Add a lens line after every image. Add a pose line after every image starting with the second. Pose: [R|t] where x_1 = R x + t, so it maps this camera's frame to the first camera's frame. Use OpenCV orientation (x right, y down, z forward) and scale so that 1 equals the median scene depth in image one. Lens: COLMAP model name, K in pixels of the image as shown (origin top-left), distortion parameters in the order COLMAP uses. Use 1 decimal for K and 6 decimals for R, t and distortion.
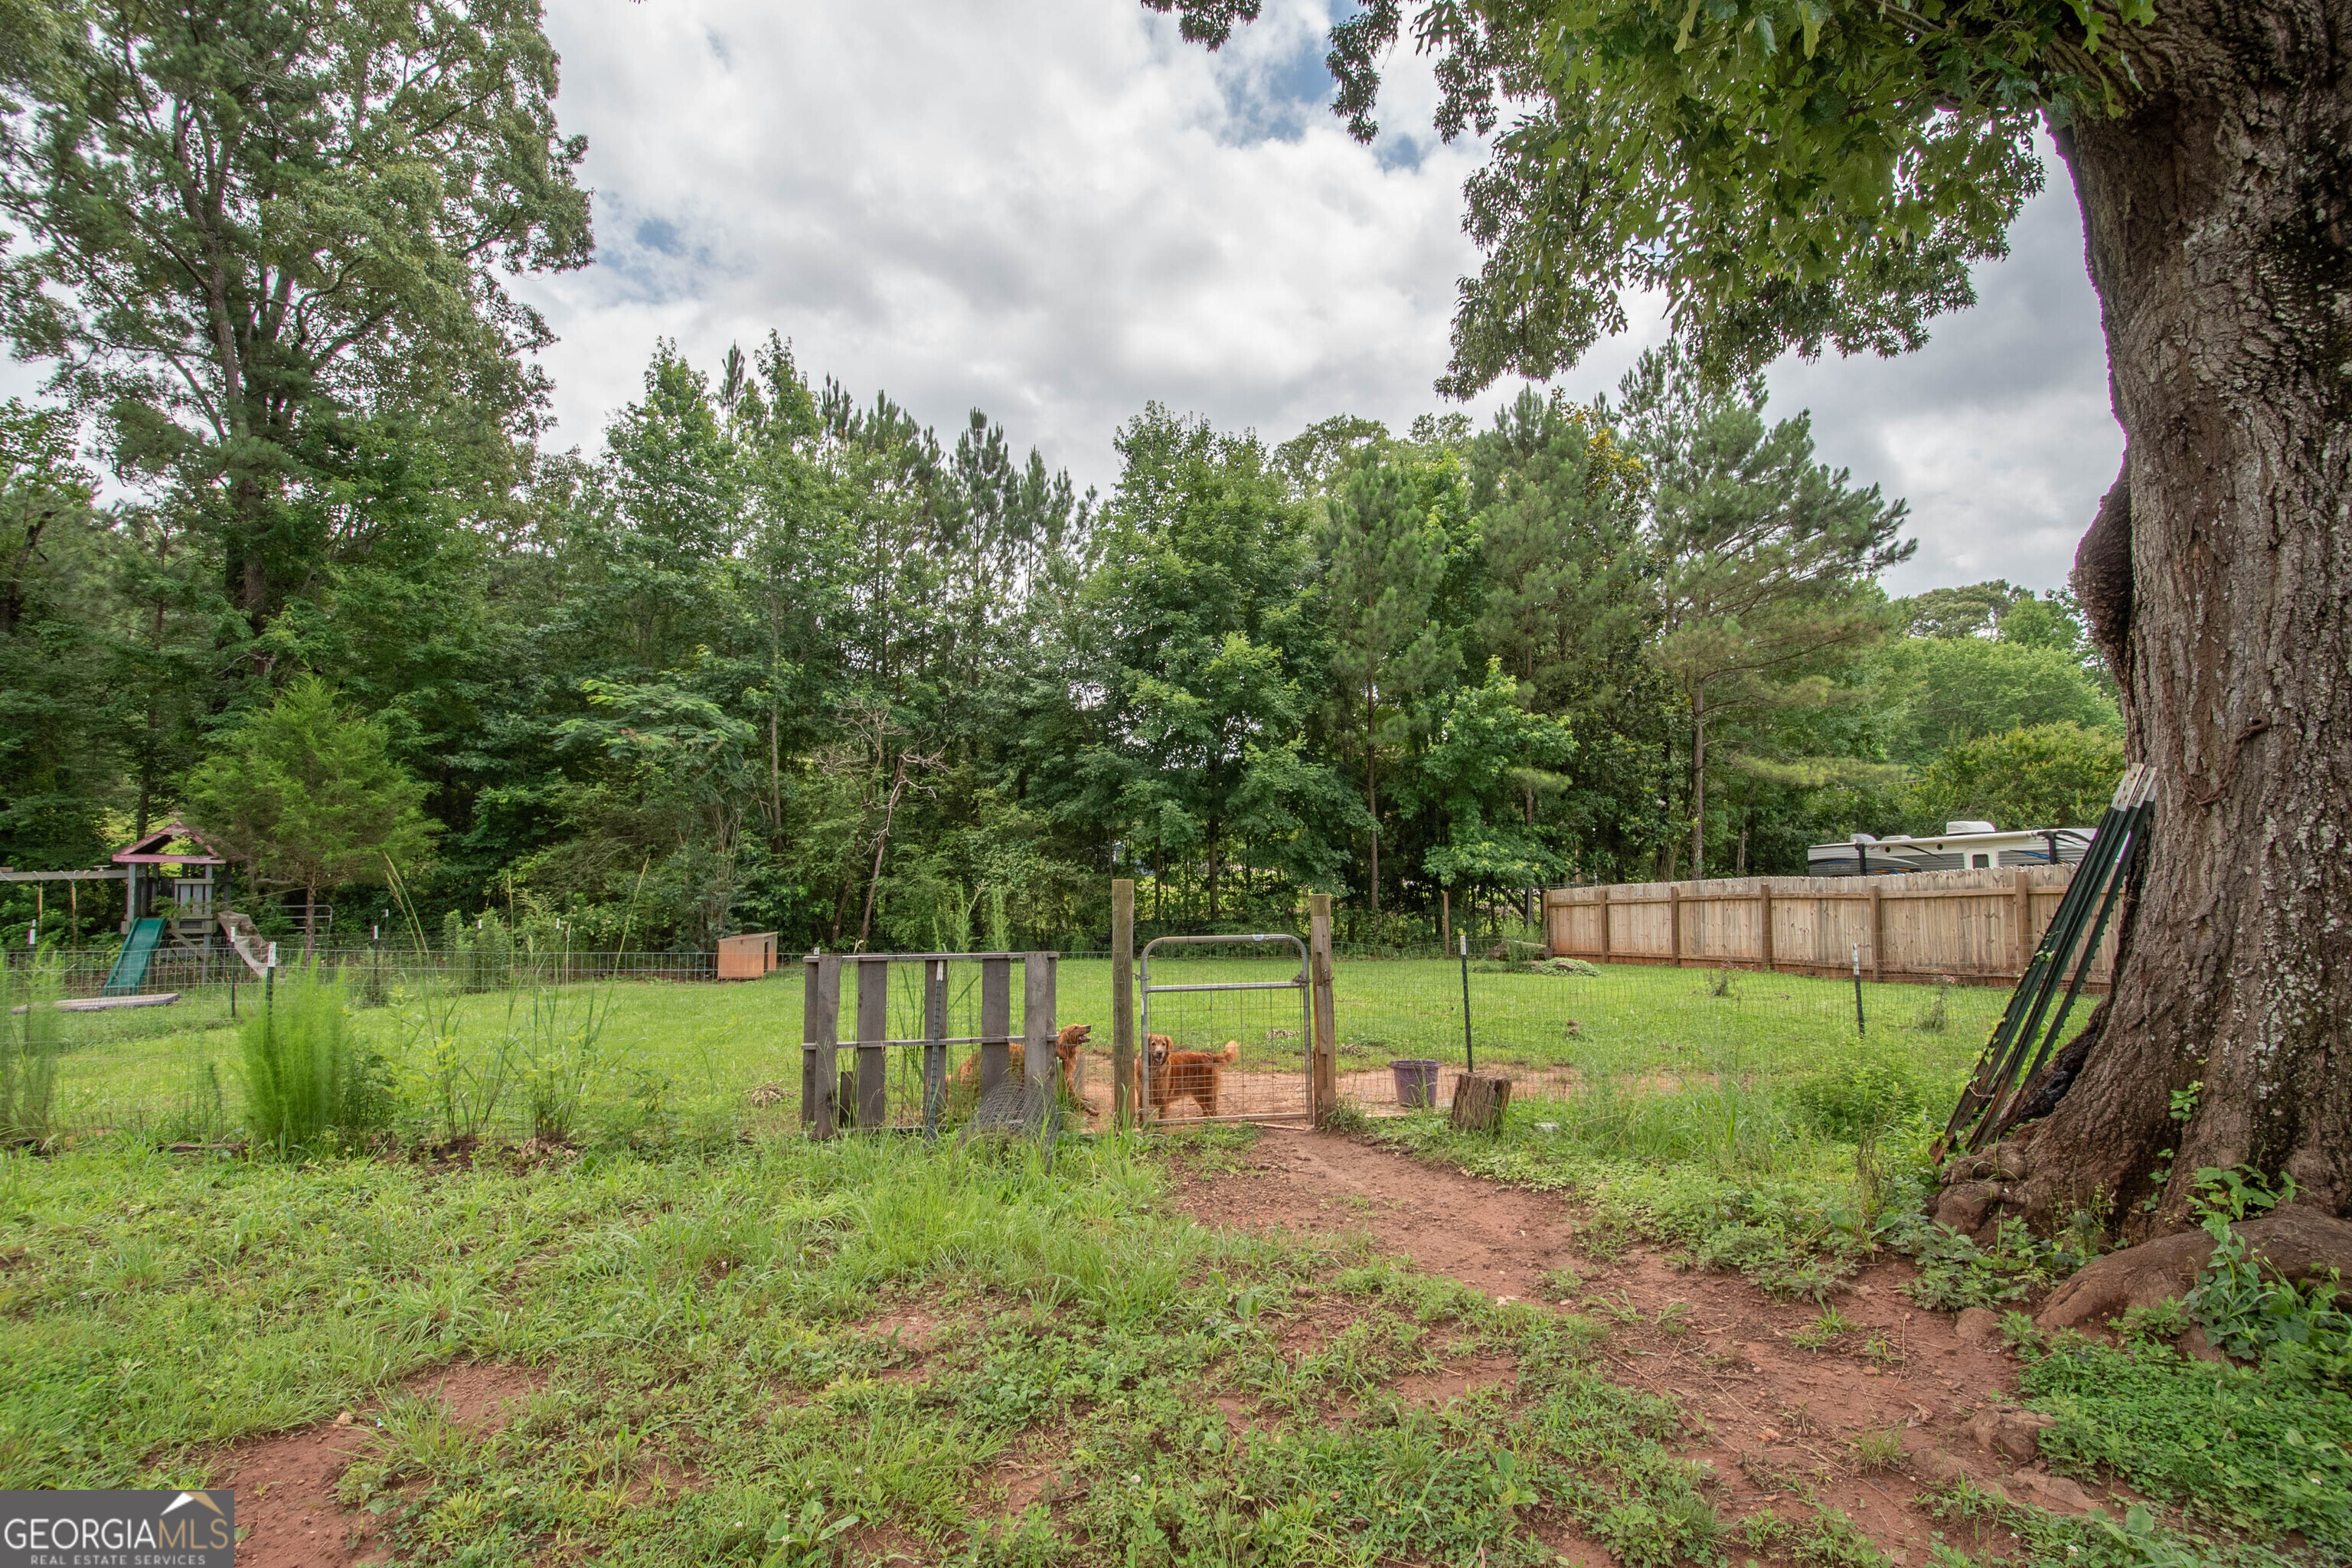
lens RADIAL K [[1024.2, 0, 1181.4], [0, 1024.2, 819.1], [0, 0, 1]] dist [0.013097, -0.021238]
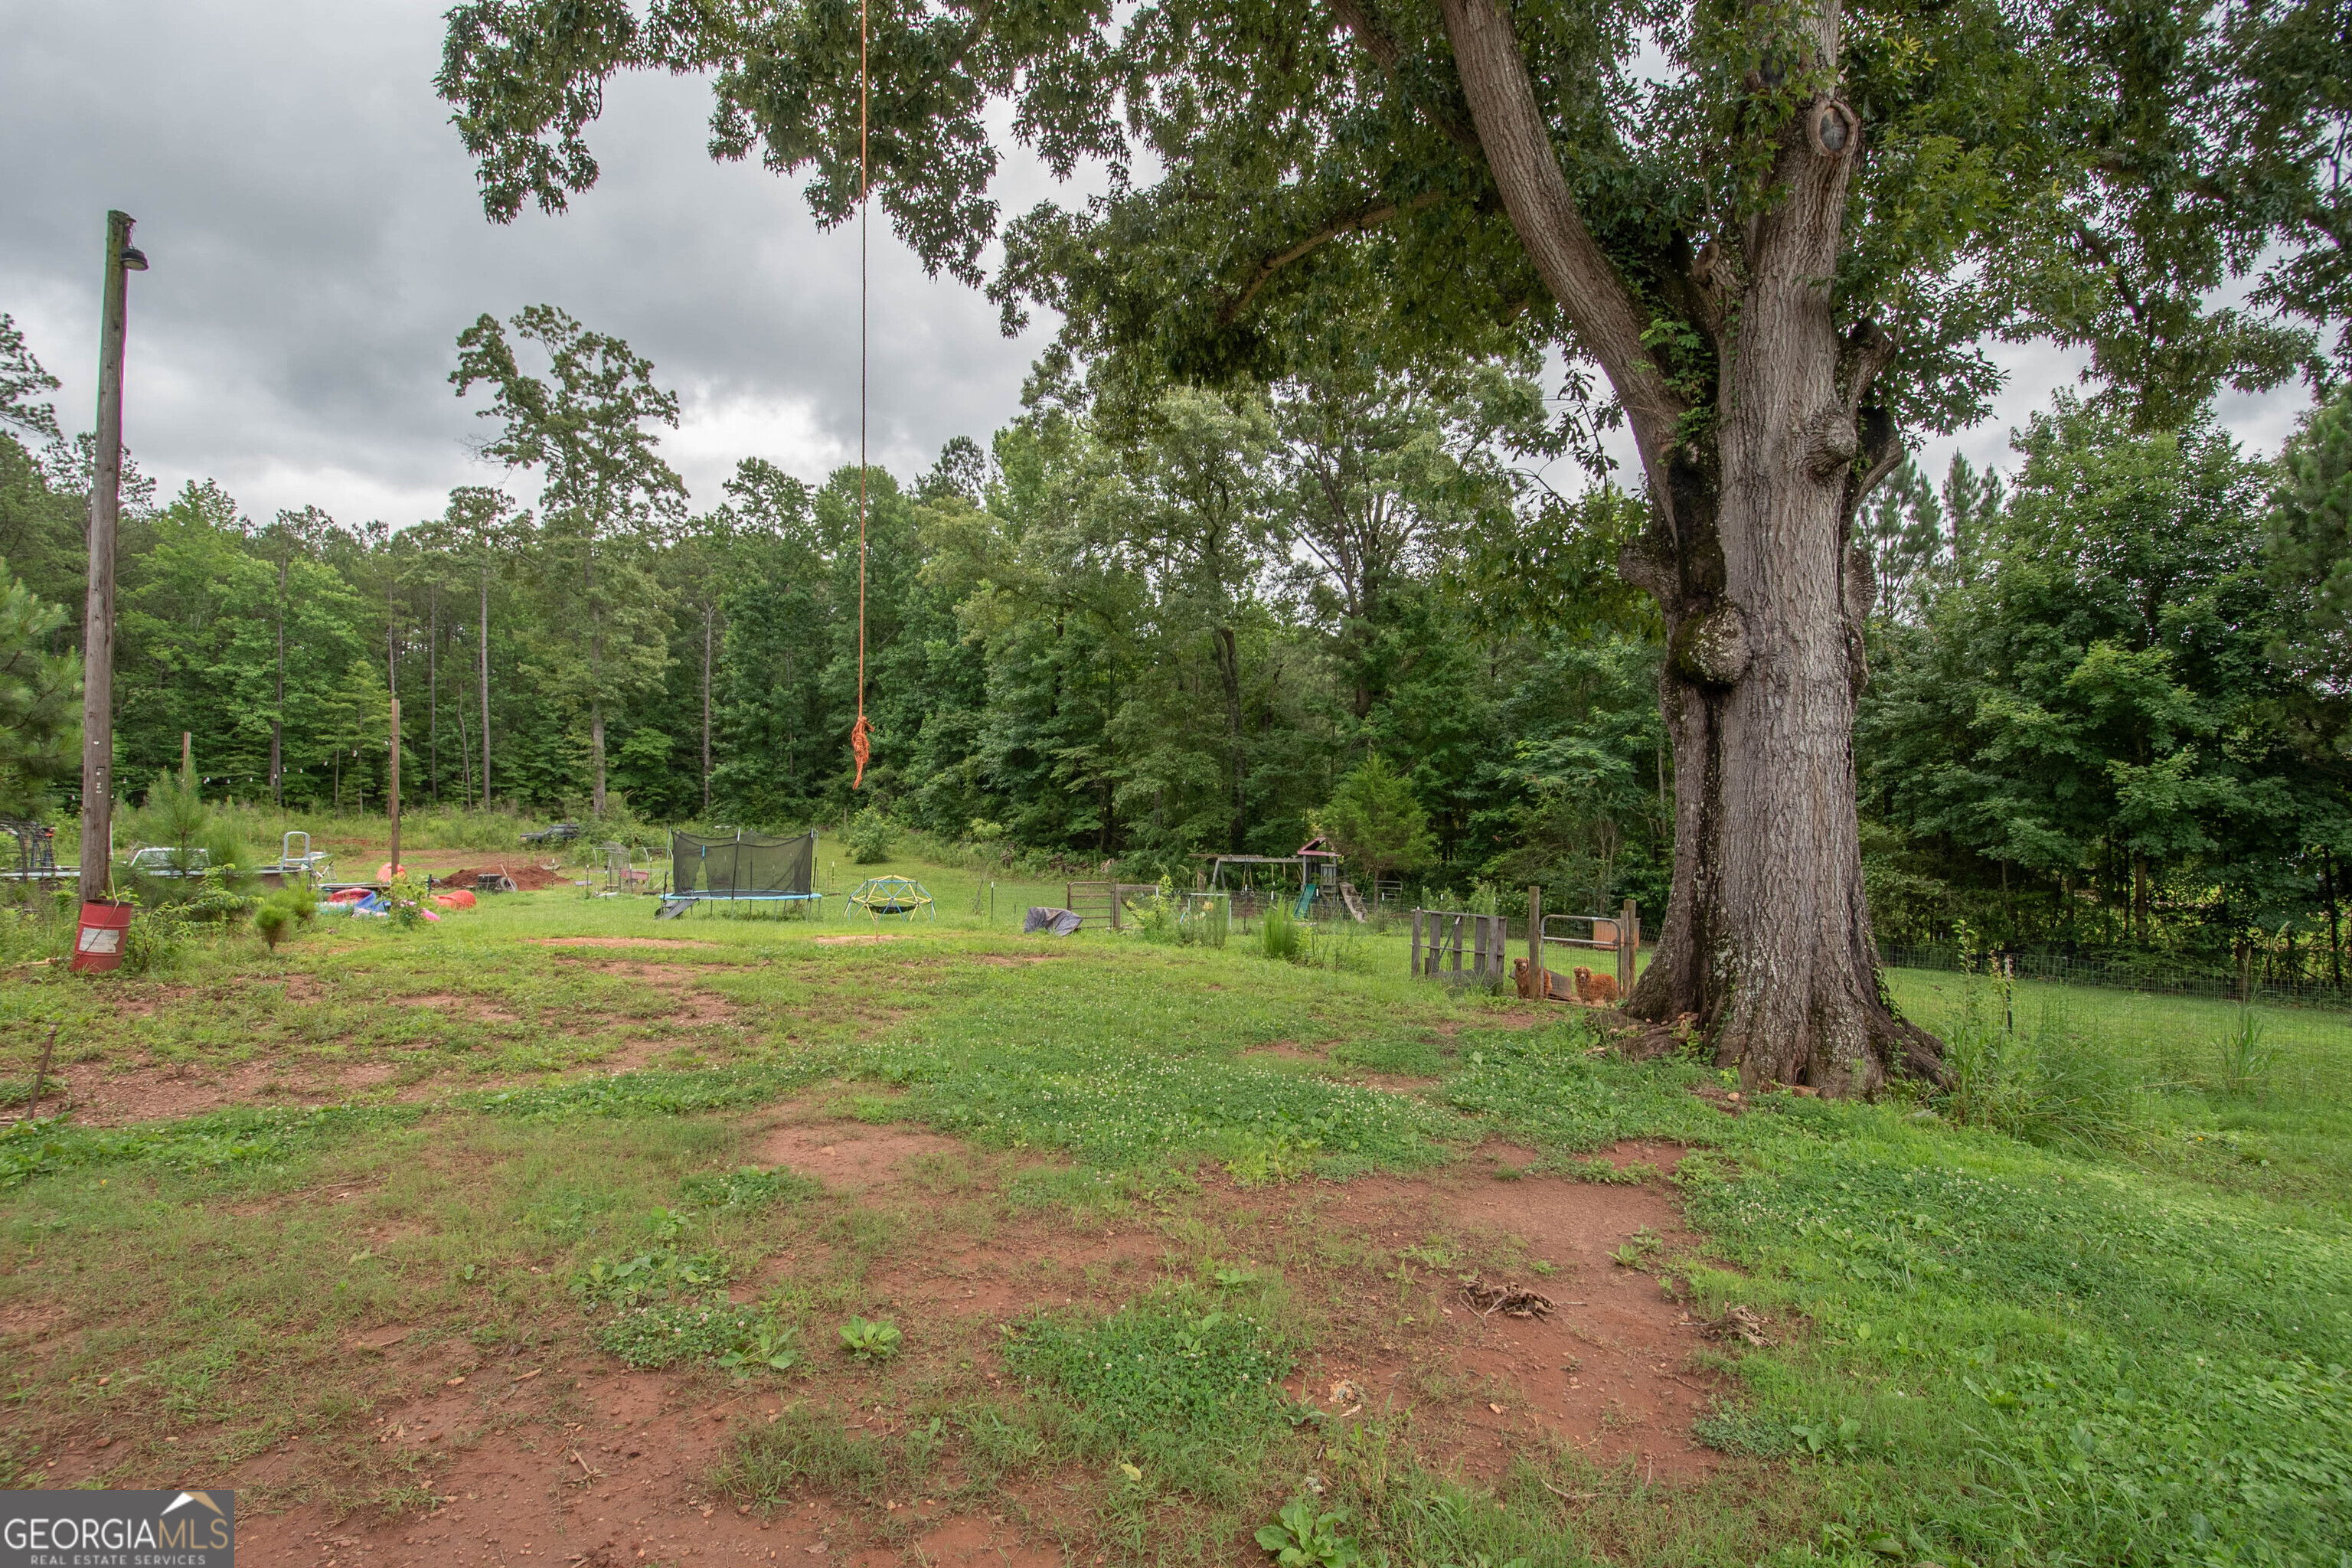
lens RADIAL K [[1024.2, 0, 1181.4], [0, 1024.2, 819.1], [0, 0, 1]] dist [0.013097, -0.021238]
pose [[0.555056, -0.000886, -0.831813, 0.370745], [0.004937, 0.999985, 0.002228, -0.024540], [0.831799, -0.005343, 0.555052, -0.230901]]
